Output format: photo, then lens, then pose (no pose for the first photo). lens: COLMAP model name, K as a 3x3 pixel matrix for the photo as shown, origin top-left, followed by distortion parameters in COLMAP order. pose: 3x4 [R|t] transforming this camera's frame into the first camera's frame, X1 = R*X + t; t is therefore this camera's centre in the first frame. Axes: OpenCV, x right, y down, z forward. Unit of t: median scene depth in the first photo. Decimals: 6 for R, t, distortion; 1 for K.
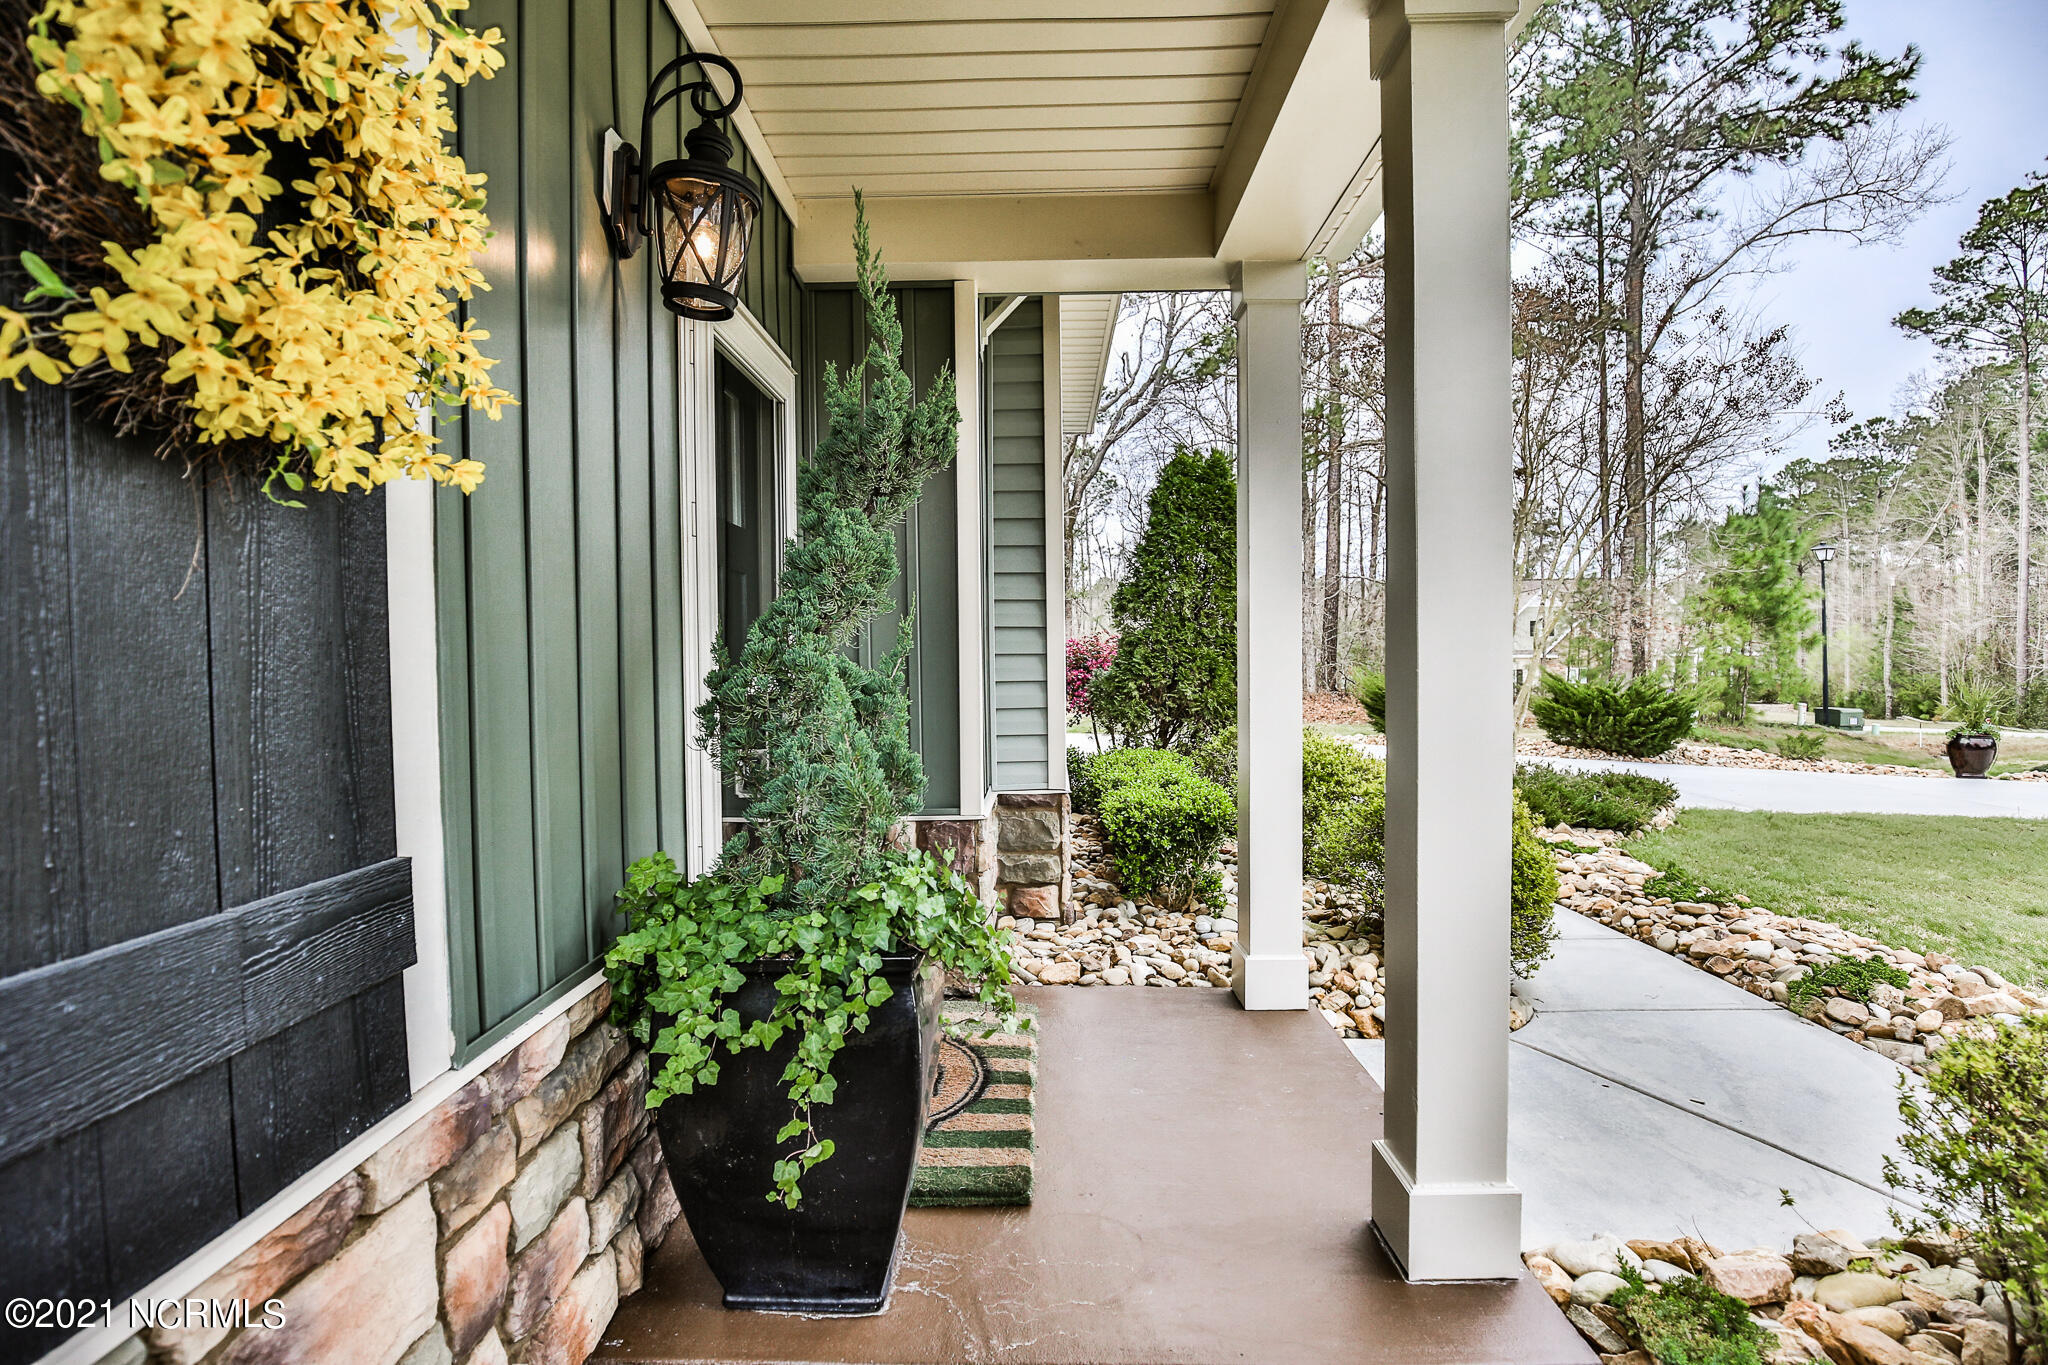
lens RADIAL K [[995.5, 0, 1030.3], [0, 995.5, 689.2], [0, 0, 1]] dist [-0.002808, -0.000132]
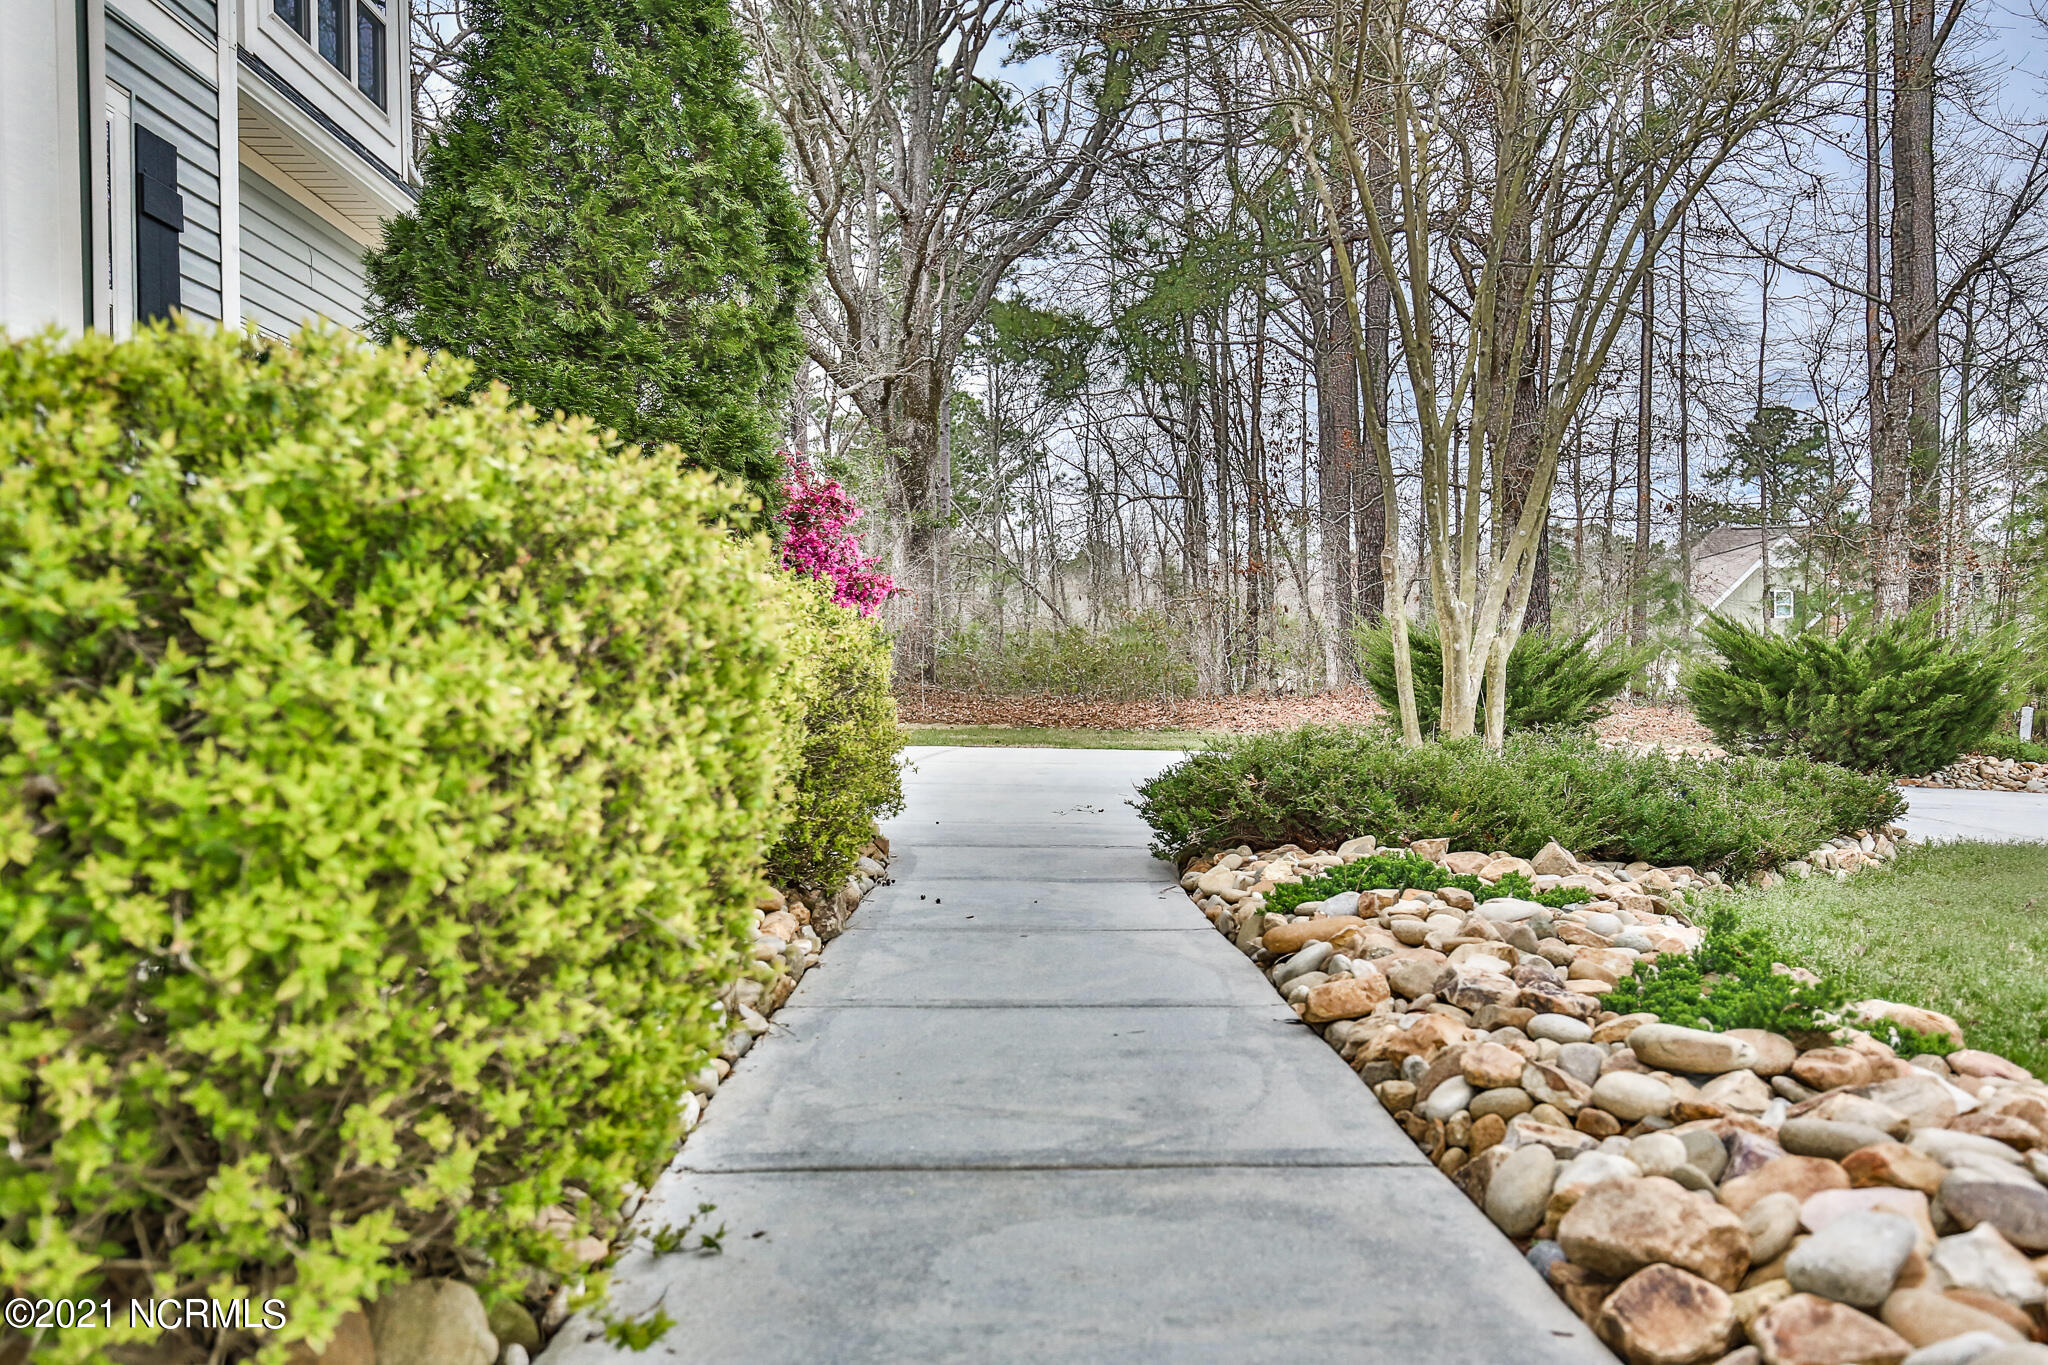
lens RADIAL K [[1568.6, 0, 1017.9], [0, 1568.6, 676.3], [0, 0, 1]] dist [0.006388, 0.001855]
pose [[0.999988, 0.004692, -0.001188, 0.176826], [-0.004733, 0.999302, -0.037065, 0.050209], [0.001013, 0.037070, 0.999312, 0.211268]]
